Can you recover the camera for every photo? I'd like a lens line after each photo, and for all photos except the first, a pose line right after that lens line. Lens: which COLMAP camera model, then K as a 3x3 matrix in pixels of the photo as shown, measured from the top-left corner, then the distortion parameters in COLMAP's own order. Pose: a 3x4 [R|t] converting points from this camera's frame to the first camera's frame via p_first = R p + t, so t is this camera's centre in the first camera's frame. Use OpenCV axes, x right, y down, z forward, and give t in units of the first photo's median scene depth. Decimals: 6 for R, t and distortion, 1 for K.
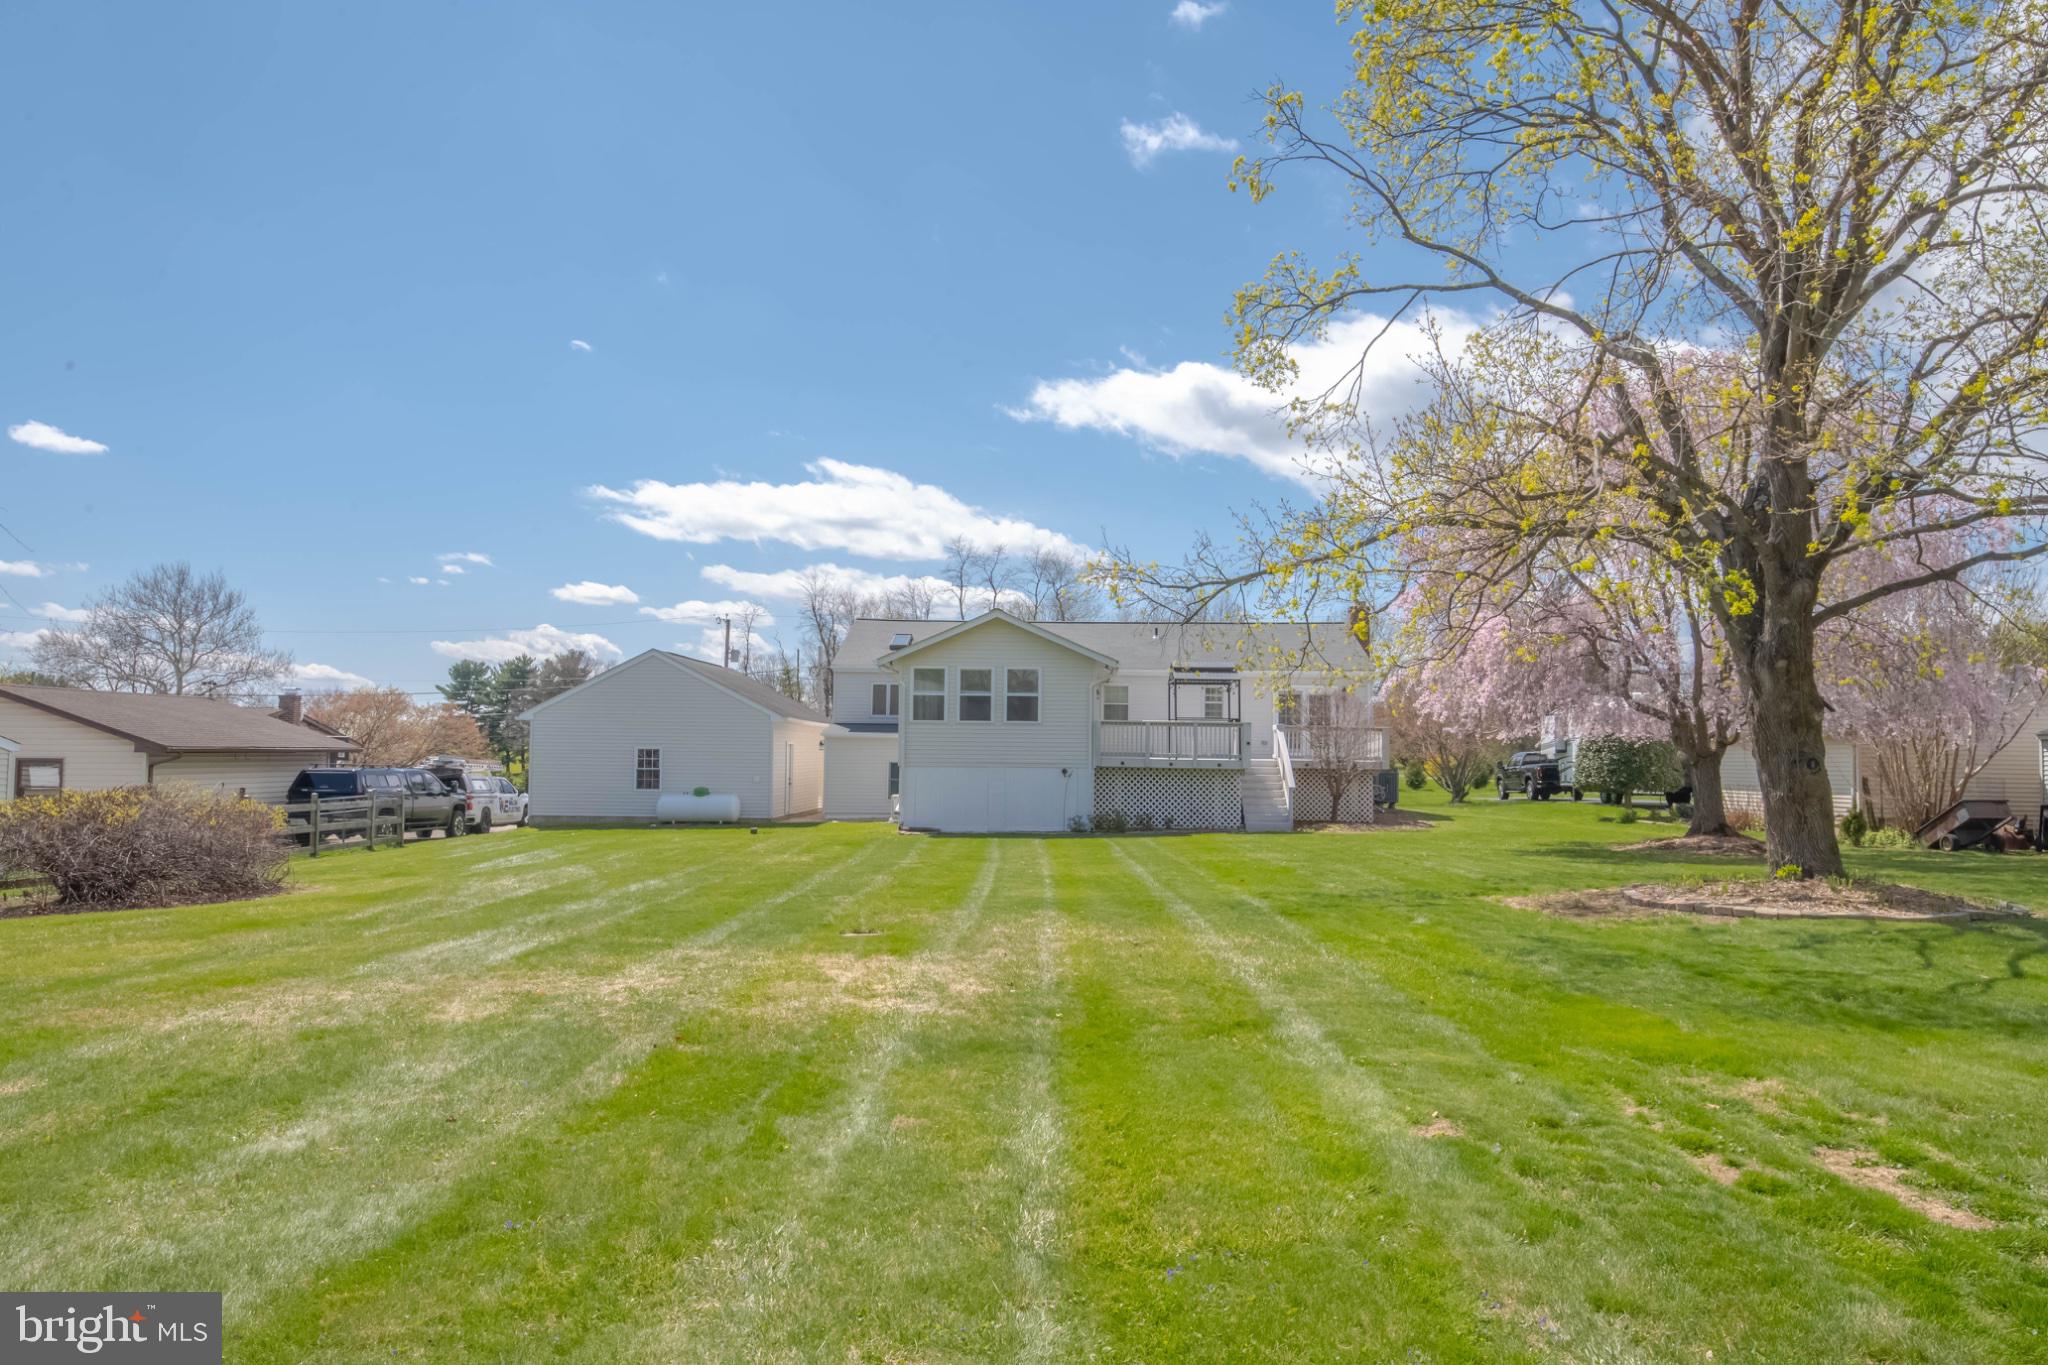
lens RADIAL K [[1397.4, 0, 1015.3], [0, 1397.4, 675.3], [0, 0, 1]] dist [0.030435, -0.007060]
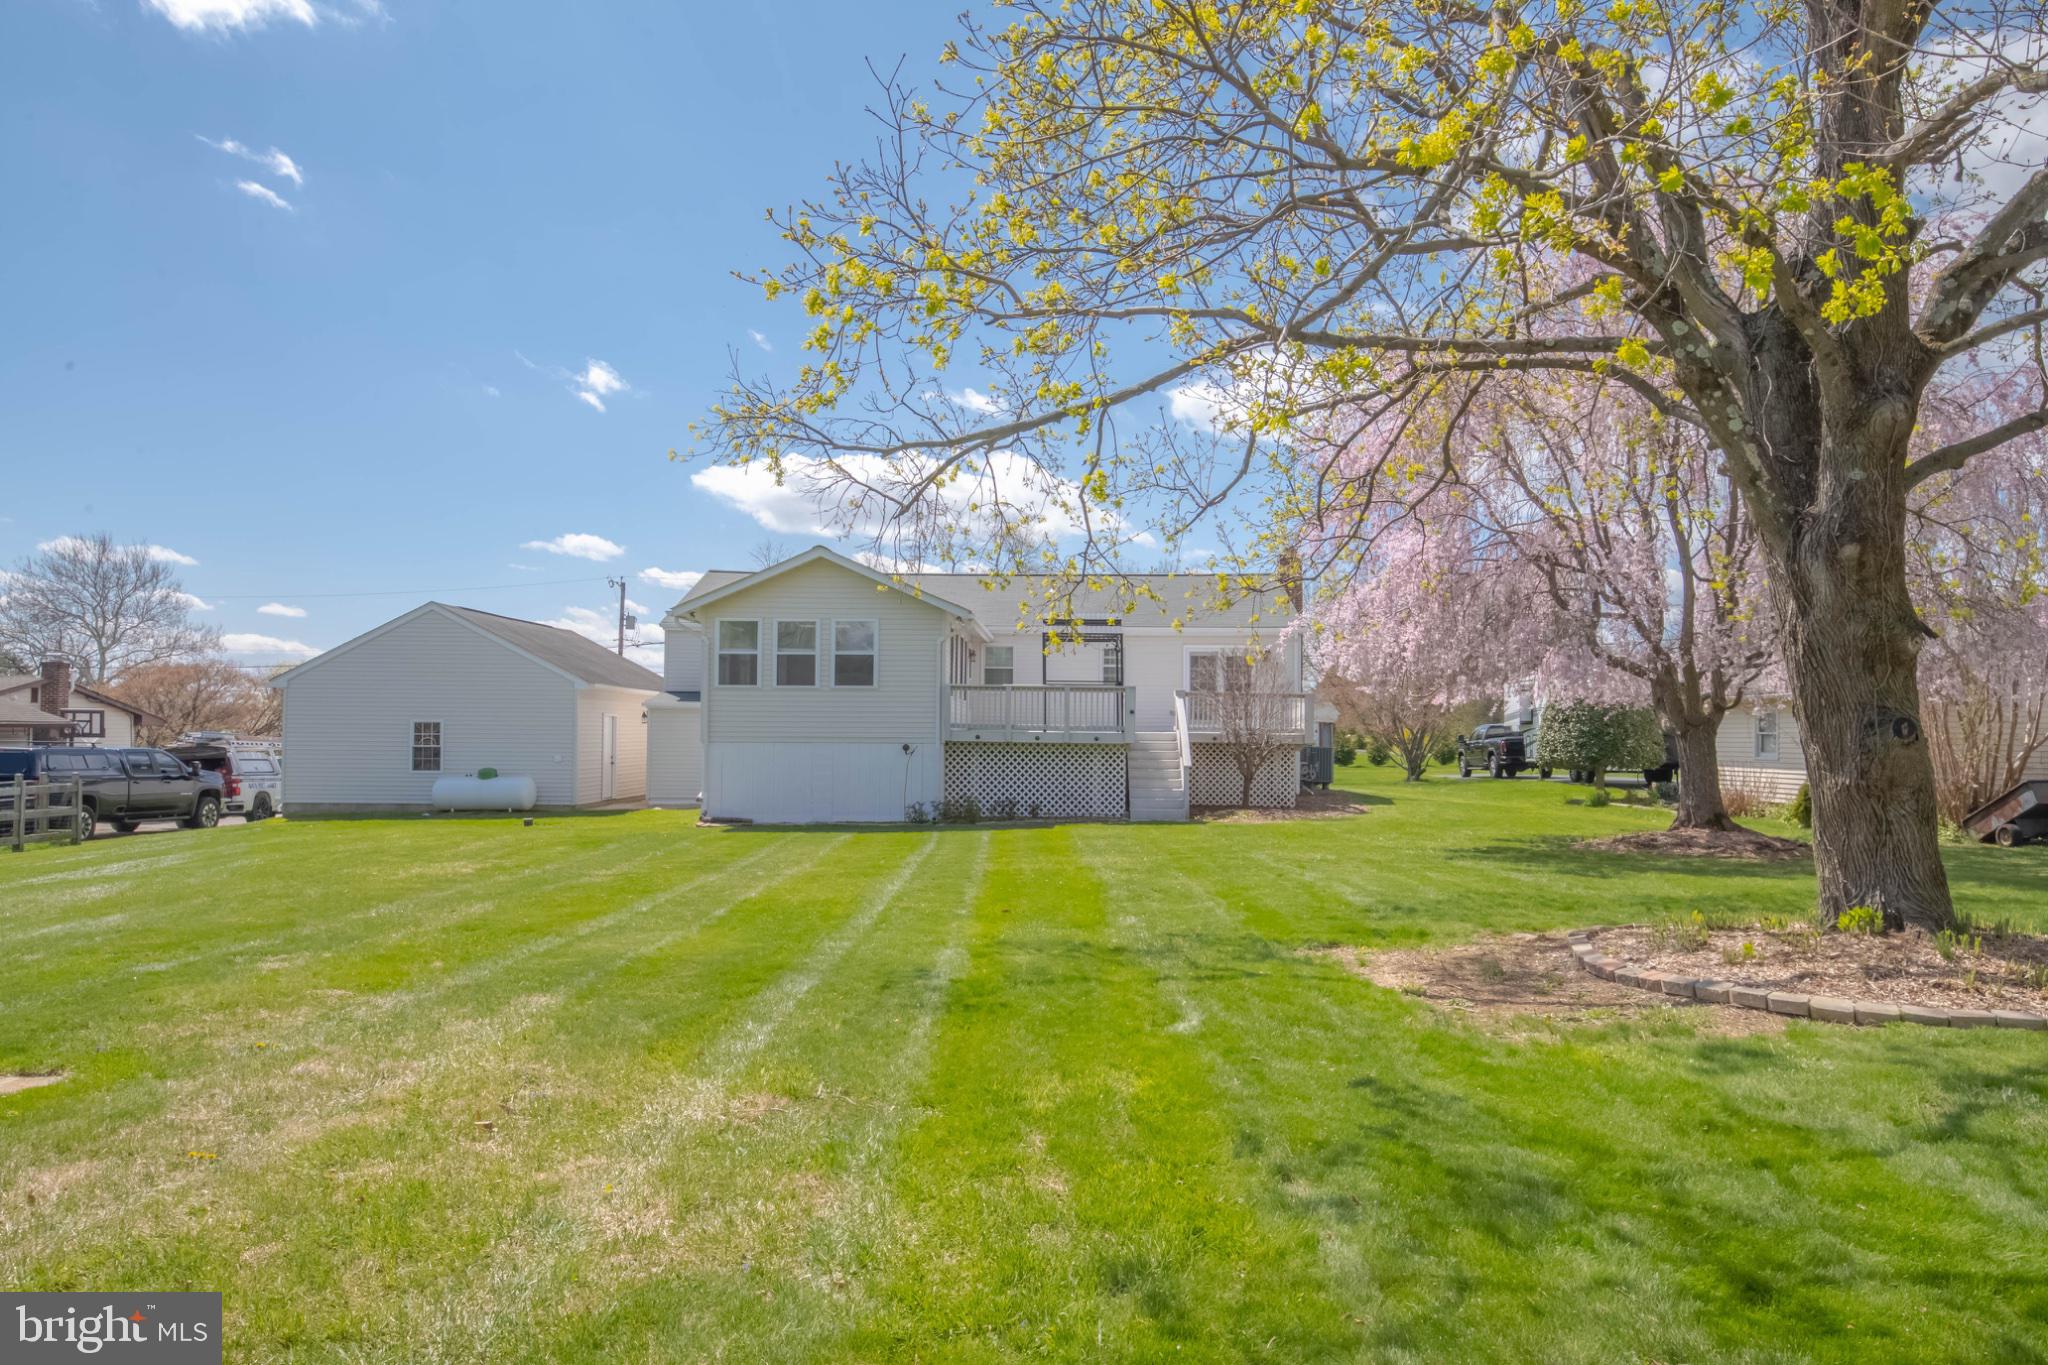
lens RADIAL K [[1397.4, 0, 1012.6], [0, 1397.4, 677.9], [0, 0, 1]] dist [0.030435, -0.007060]
pose [[0.999940, -0.002933, 0.010525, 0.085234], [0.002737, 0.999824, 0.018580, 0.013155], [-0.010578, -0.018550, 0.999772, 0.184236]]
